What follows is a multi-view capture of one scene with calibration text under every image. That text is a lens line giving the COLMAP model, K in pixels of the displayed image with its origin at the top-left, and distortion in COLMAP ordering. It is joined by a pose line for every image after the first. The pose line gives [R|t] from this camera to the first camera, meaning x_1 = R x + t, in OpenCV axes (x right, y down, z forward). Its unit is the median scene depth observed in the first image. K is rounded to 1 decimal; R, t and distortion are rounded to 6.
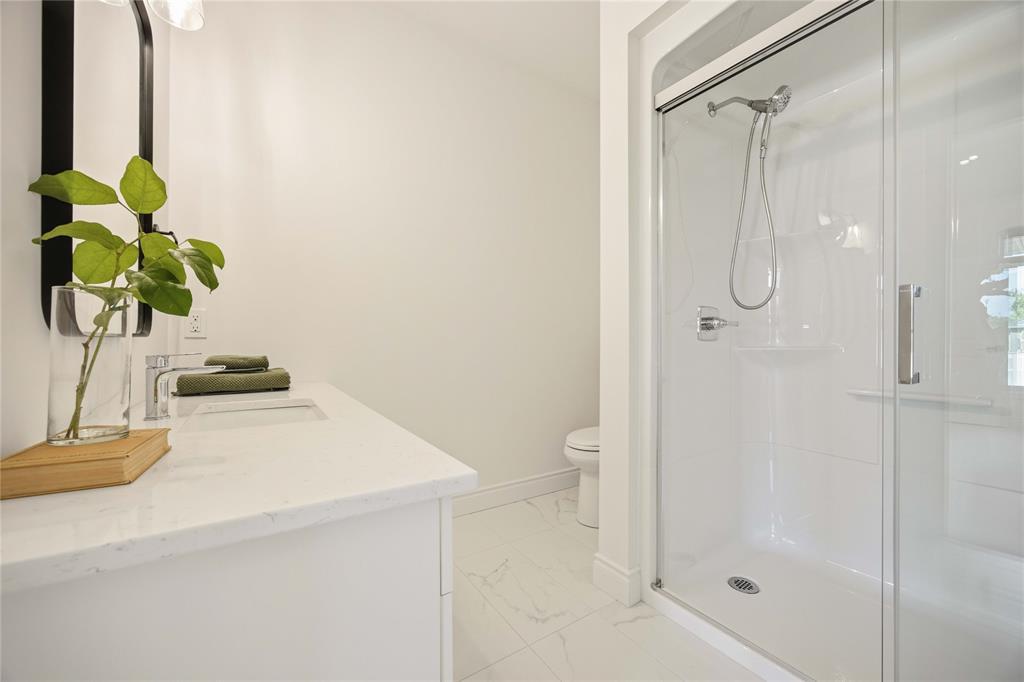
lens RADIAL K [[392.5, 0, 512.0], [0, 392.5, 341.0], [0, 0, 1]] dist [0.007975, 0.000106]
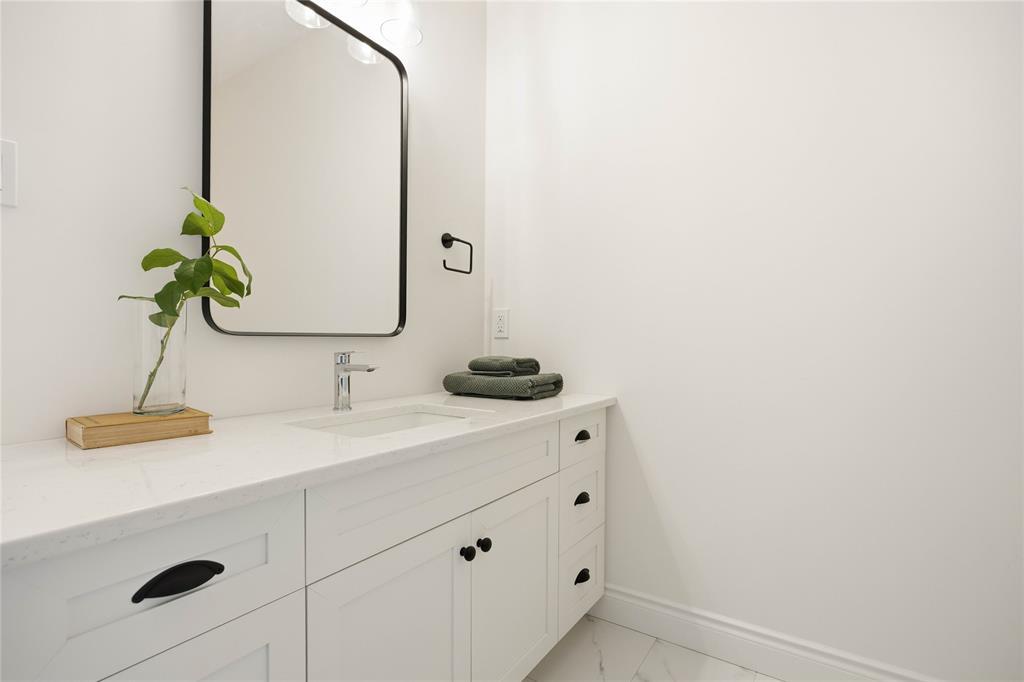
lens RADIAL K [[486.8, 0, 512.0], [0, 486.8, 341.0], [0, 0, 1]] dist [-0.039785, -0.000139]
pose [[0.417834, -0.005445, -0.908507, 0.314561], [-0.000428, 0.999981, -0.006190, 0.006945], [0.908523, 0.002975, 0.417823, 0.519197]]
